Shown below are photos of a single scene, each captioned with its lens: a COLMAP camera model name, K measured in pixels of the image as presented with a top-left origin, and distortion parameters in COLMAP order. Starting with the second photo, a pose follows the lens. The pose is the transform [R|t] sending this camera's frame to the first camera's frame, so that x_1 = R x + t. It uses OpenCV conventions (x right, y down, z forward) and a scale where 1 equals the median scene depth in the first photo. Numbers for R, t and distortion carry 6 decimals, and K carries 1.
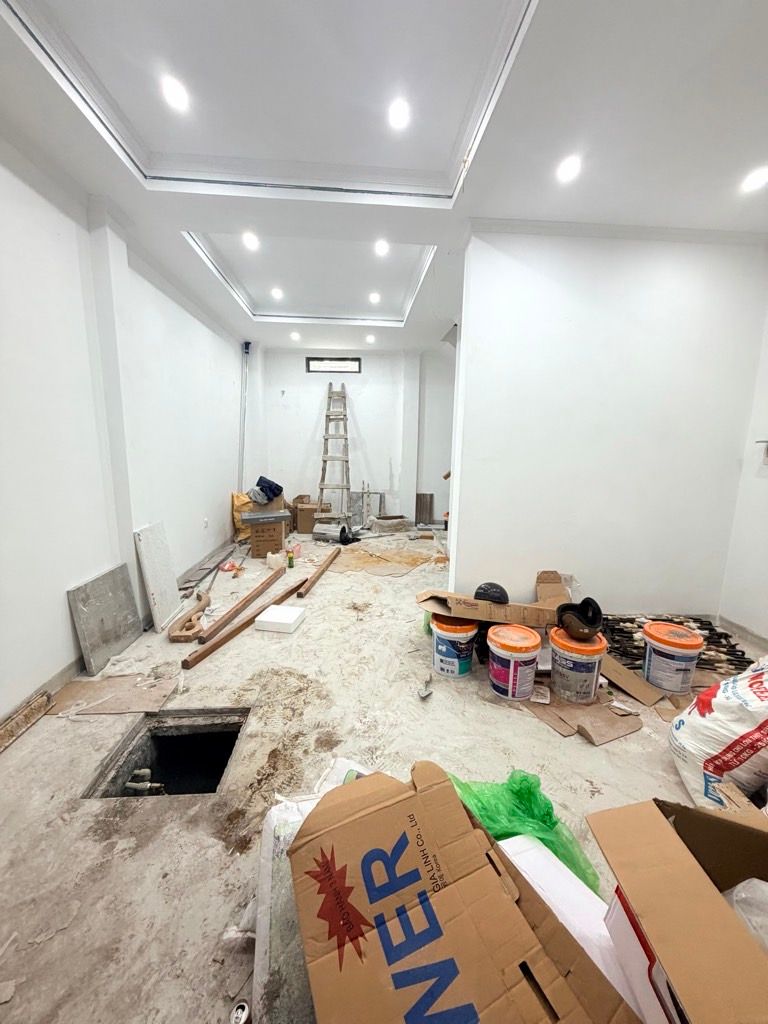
lens RADIAL K [[406.3, 0, 384.2], [0, 406.3, 511.8], [0, 0, 1]] dist [0.000482, 0.000427]
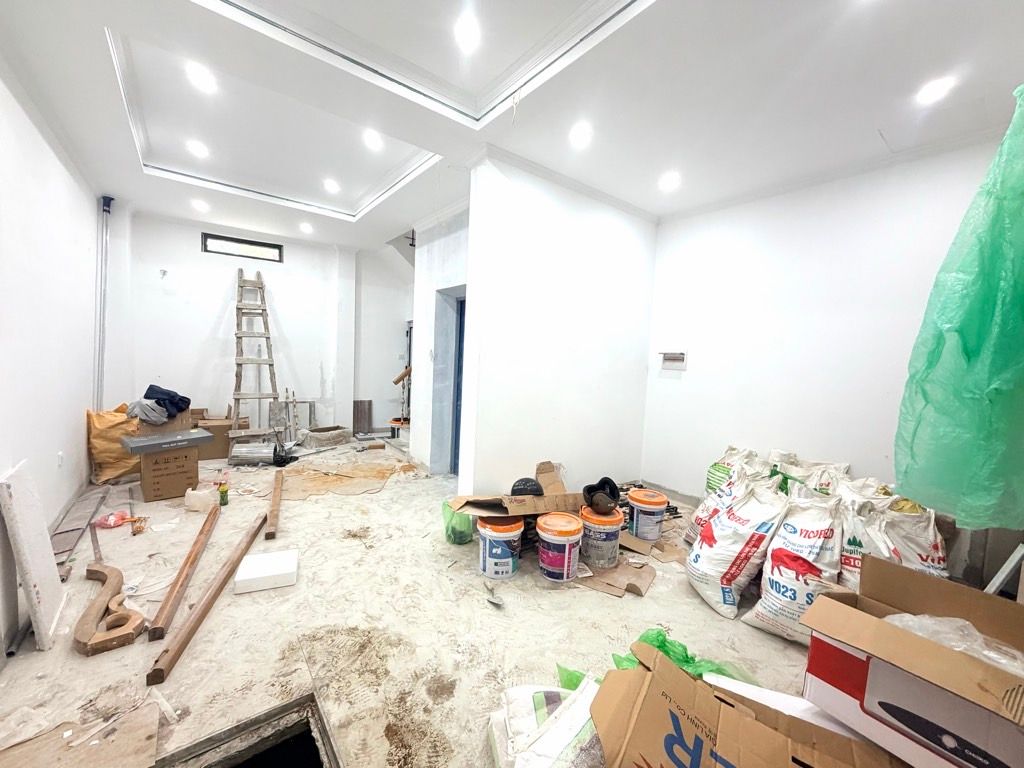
lens RADIAL K [[406.3, 0, 509.5], [0, 406.3, 386.7], [0, 0, 1]] dist [0.000482, 0.000427]
pose [[0.829480, -0.022248, 0.558093, -0.339419], [0.063817, 0.996438, -0.055127, -0.008611], [-0.554878, 0.081342, 0.827945, 0.110342]]
